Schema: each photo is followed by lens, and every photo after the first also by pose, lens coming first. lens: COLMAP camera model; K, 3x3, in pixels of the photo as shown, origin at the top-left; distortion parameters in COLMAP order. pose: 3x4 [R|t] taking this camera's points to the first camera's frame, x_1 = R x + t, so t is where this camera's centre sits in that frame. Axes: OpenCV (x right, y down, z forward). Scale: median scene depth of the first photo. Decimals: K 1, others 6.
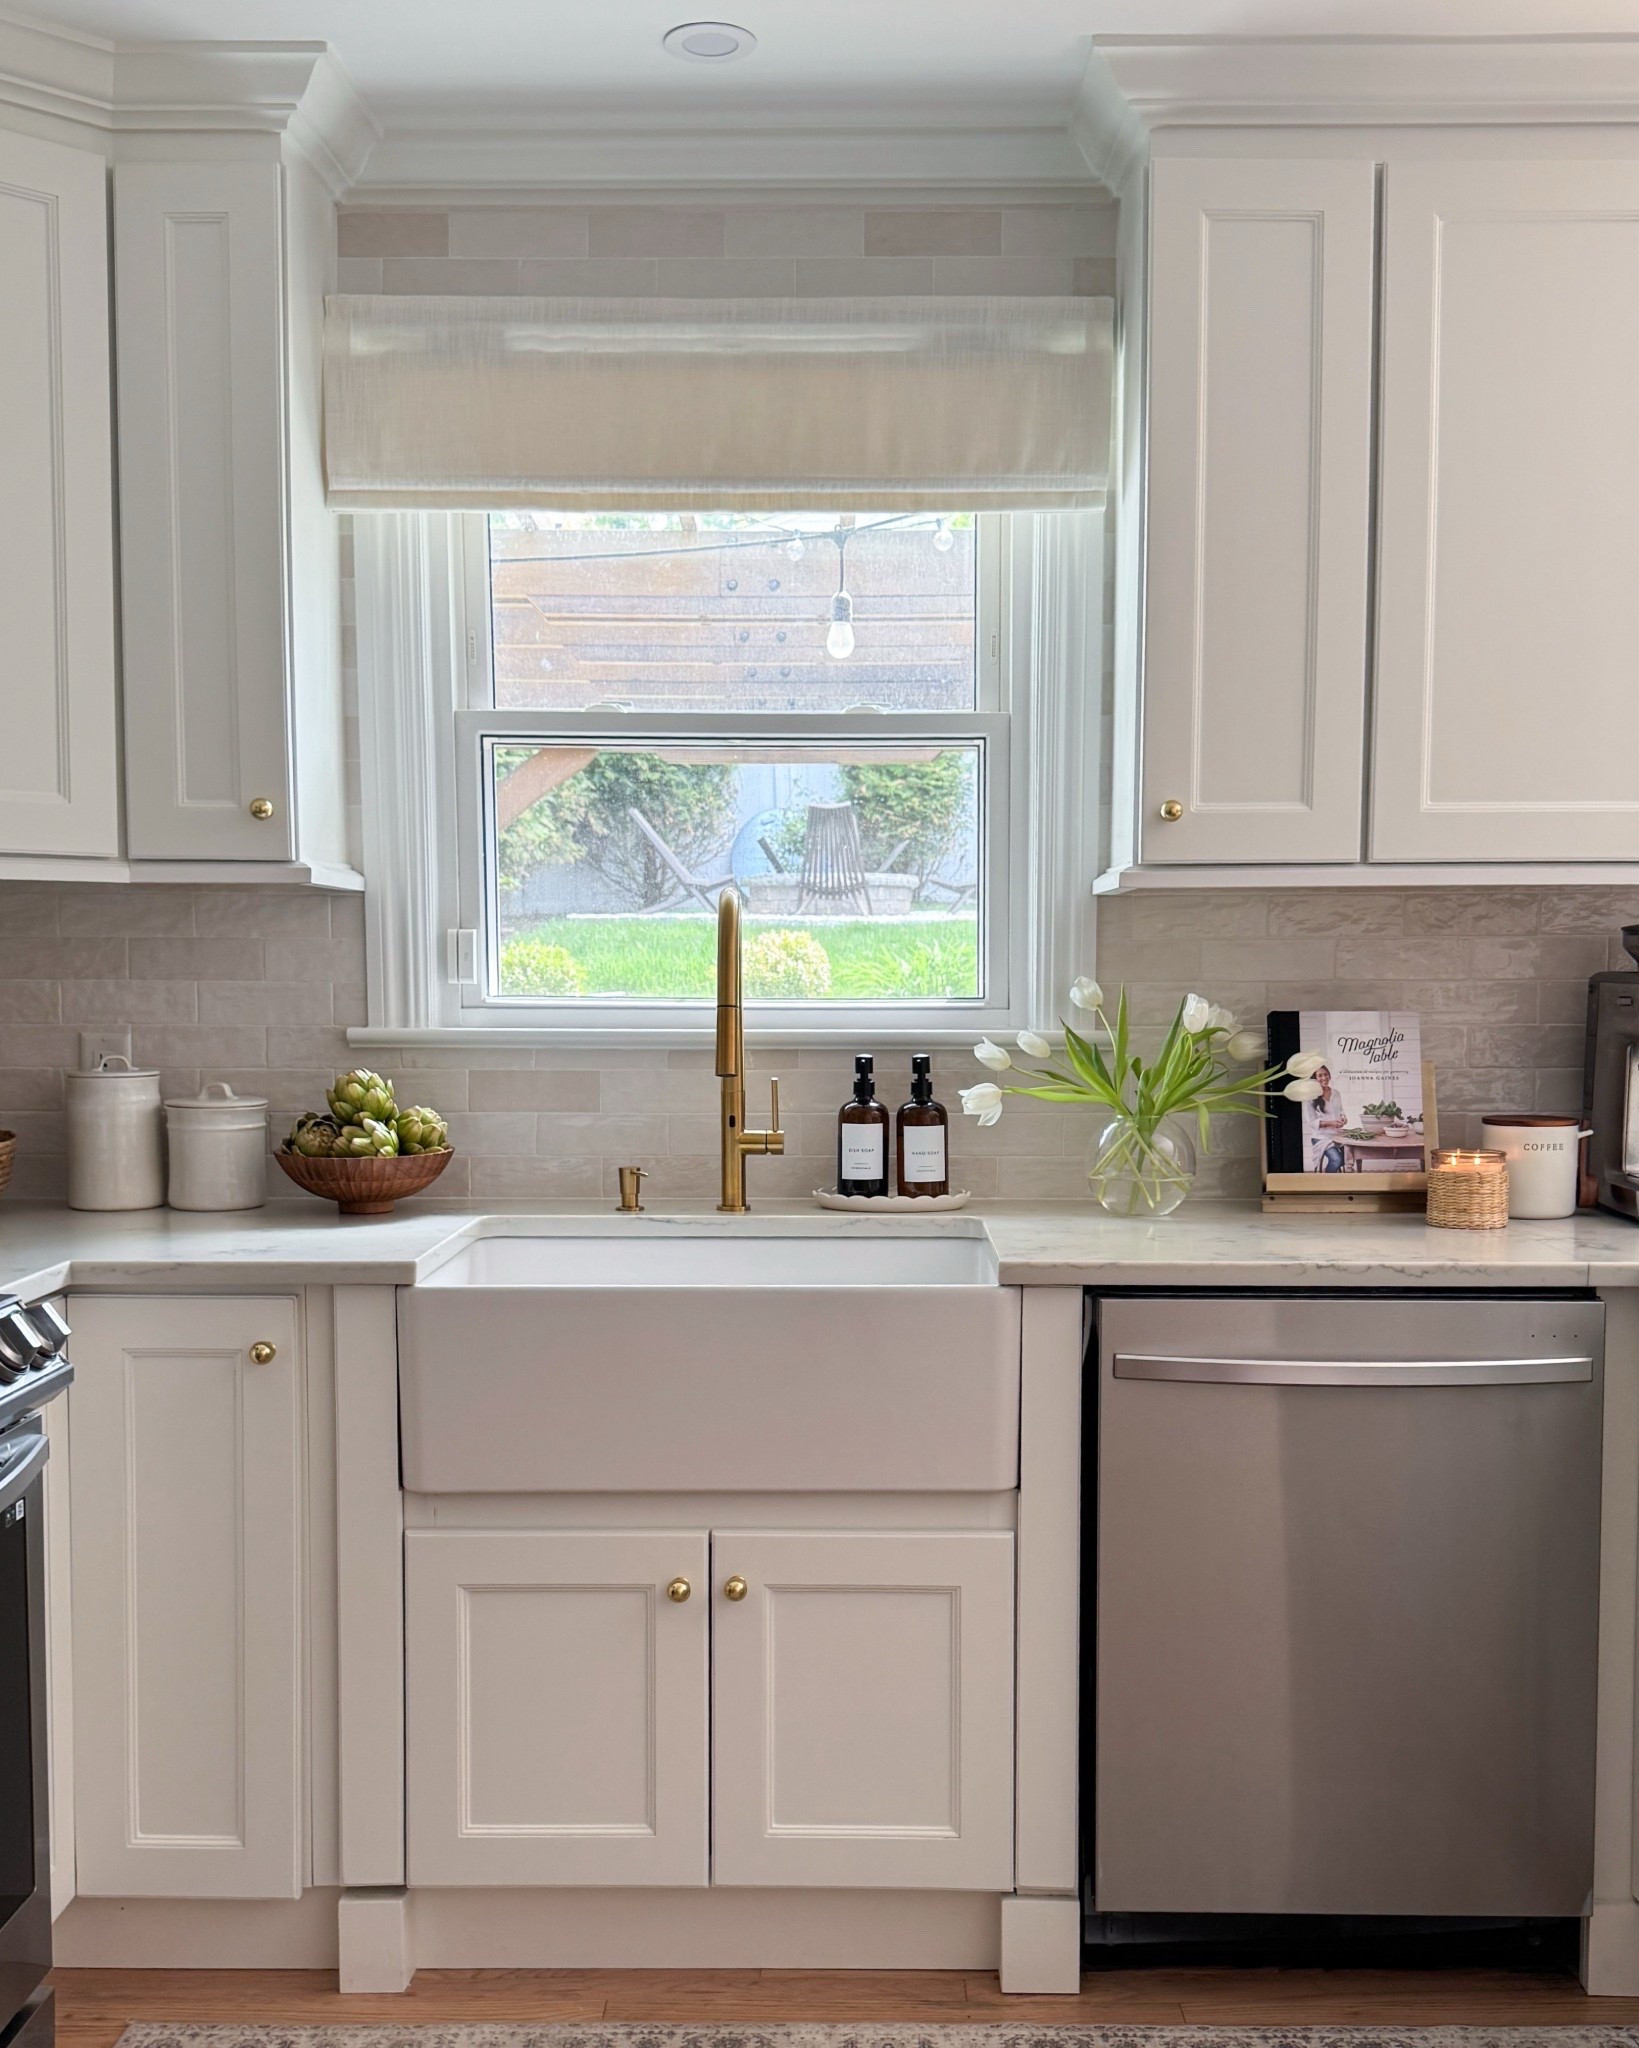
lens RADIAL K [[3232.3, 0, 819.5], [0, 3232.3, 1024.0], [0, 0, 1]] dist [0.056041, -0.027296]
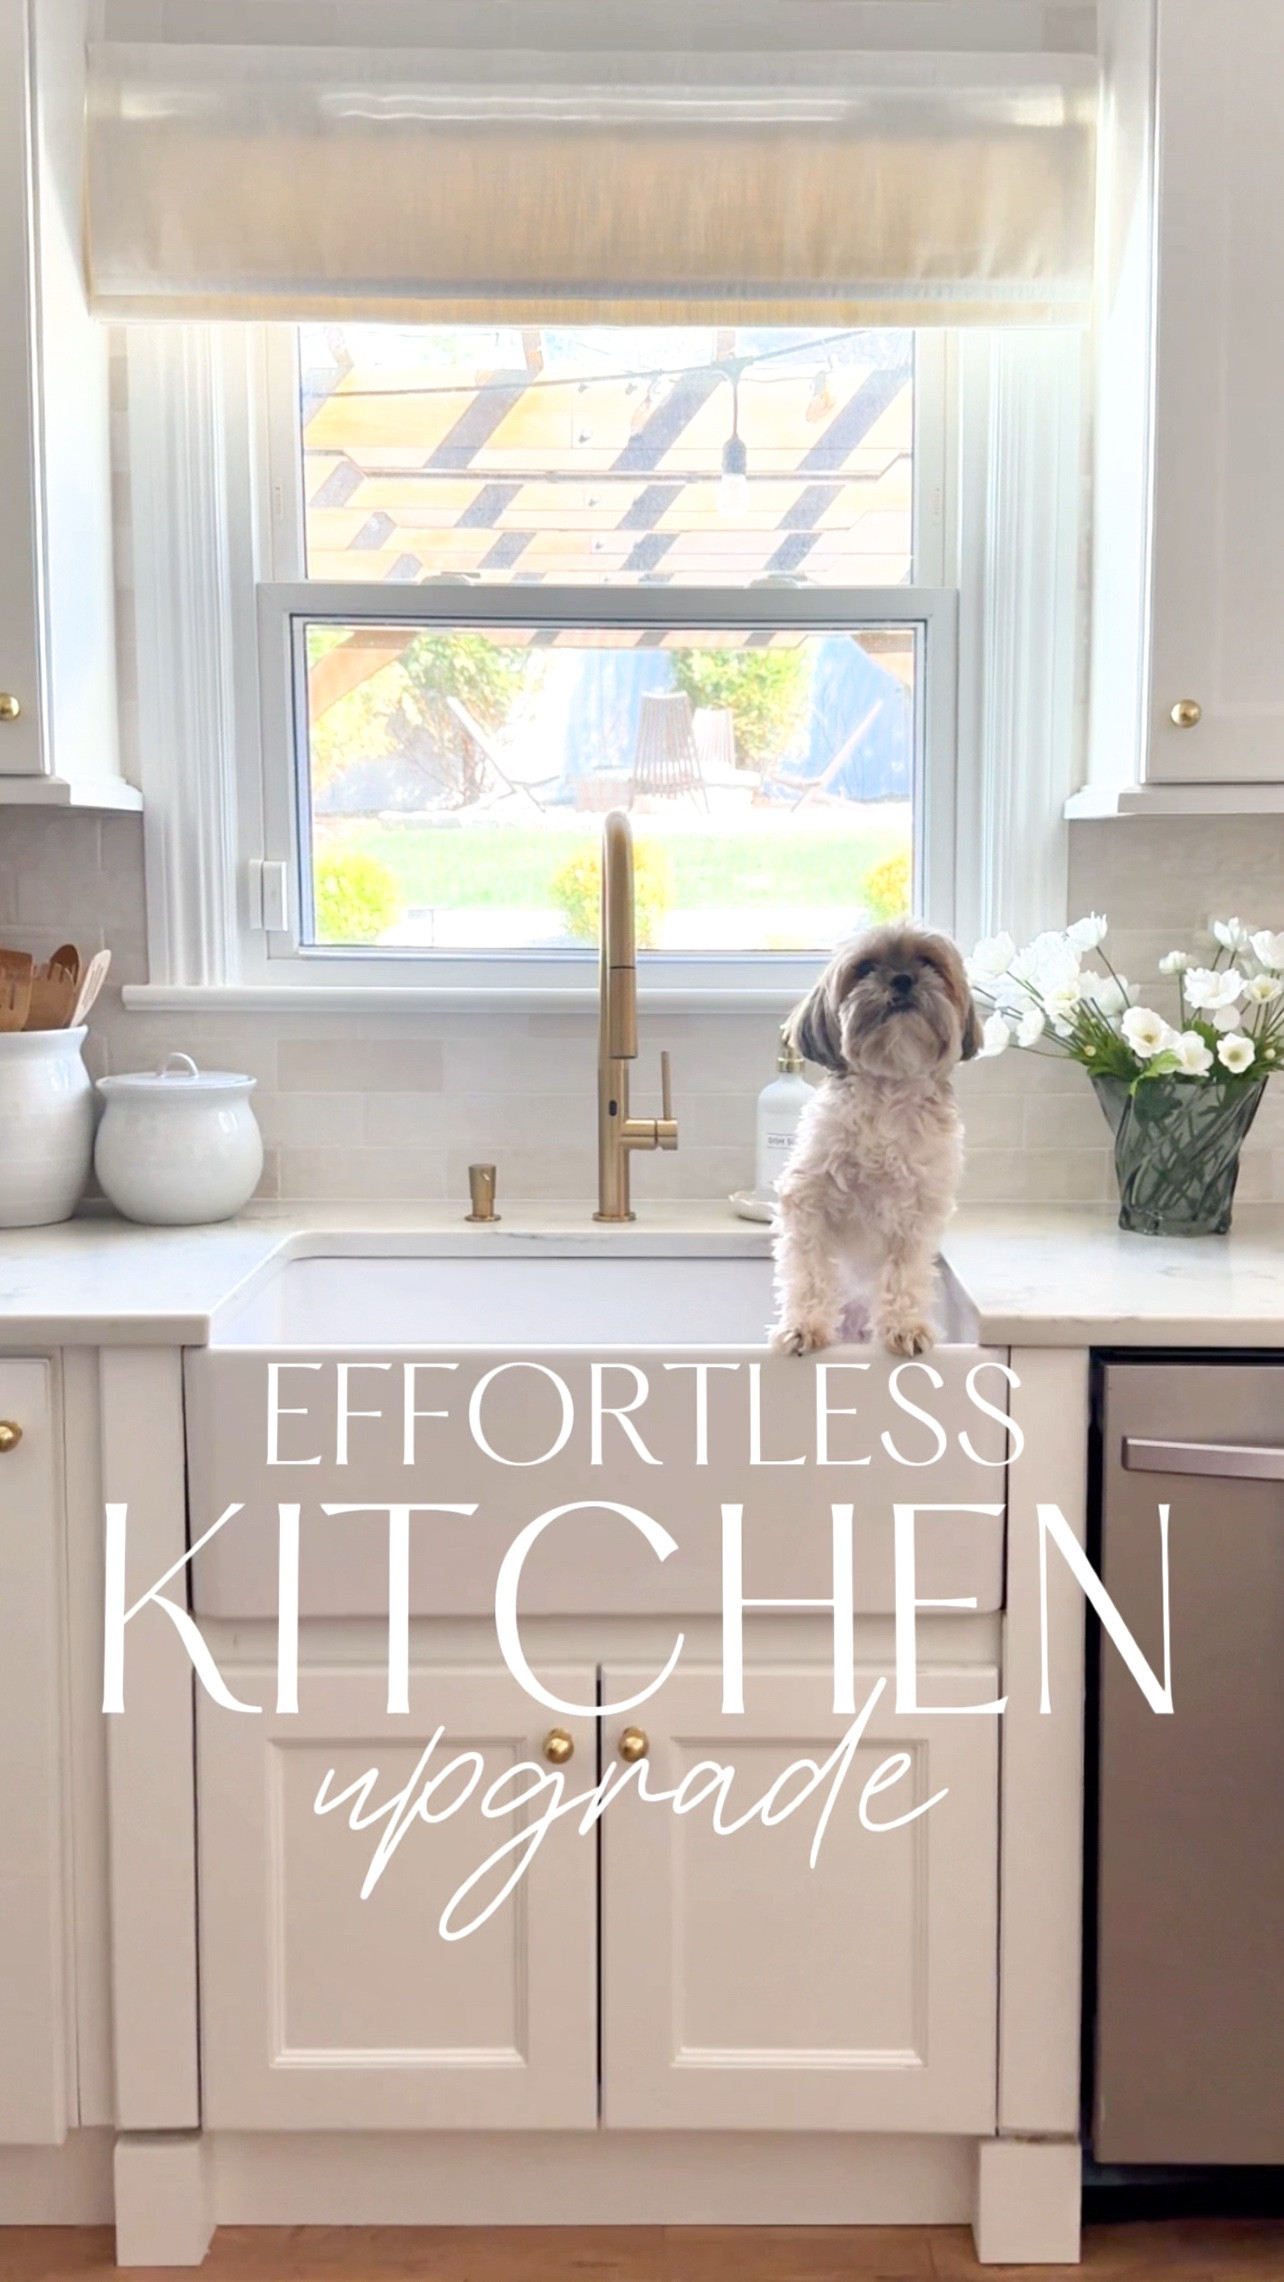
lens RADIAL K [[3435.3, 0, 706.0], [0, 3435.3, 1139.6], [0, 0, 1]] dist [0.010769, 0.030567]
pose [[0.999857, 0.002420, 0.016763, -0.019867], [-0.003441, 0.998123, 0.061149, -0.014609], [-0.016583, -0.061197, 0.997988, 0.178884]]
